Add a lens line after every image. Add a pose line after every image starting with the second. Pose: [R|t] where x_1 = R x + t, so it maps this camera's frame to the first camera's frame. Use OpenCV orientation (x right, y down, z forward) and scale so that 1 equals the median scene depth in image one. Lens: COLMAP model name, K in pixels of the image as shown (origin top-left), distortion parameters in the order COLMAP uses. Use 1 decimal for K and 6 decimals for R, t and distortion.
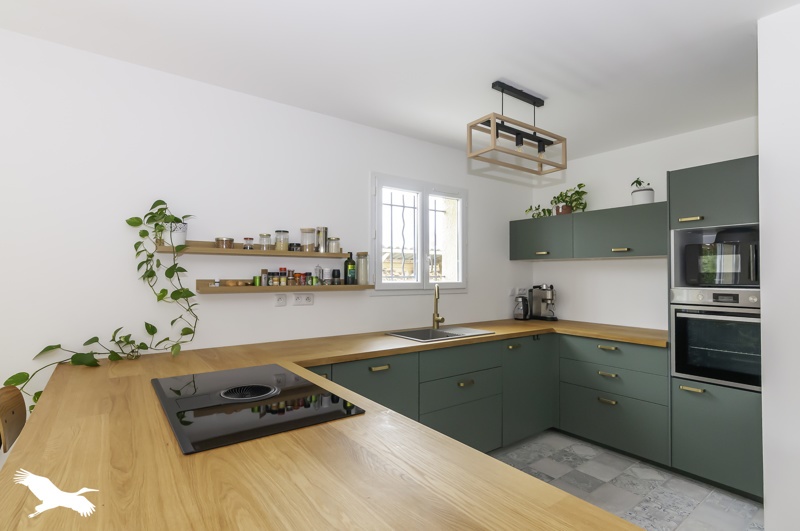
lens RADIAL K [[396.9, 0, 400.0], [0, 396.9, 265.5], [0, 0, 1]] dist [0.030165, 0.000095]
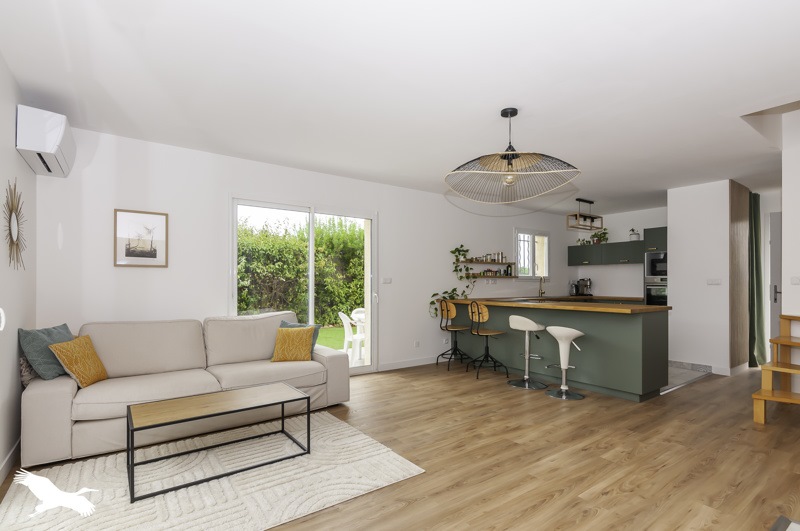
lens RADIAL K [[396.9, 0, 400.0], [0, 396.9, 265.5], [0, 0, 1]] dist [0.030165, 0.000095]
pose [[0.999985, -0.001398, -0.005205, -0.722583], [0.001303, 0.999833, -0.018216, 0.026412], [0.005230, 0.018209, 0.999821, -1.297211]]
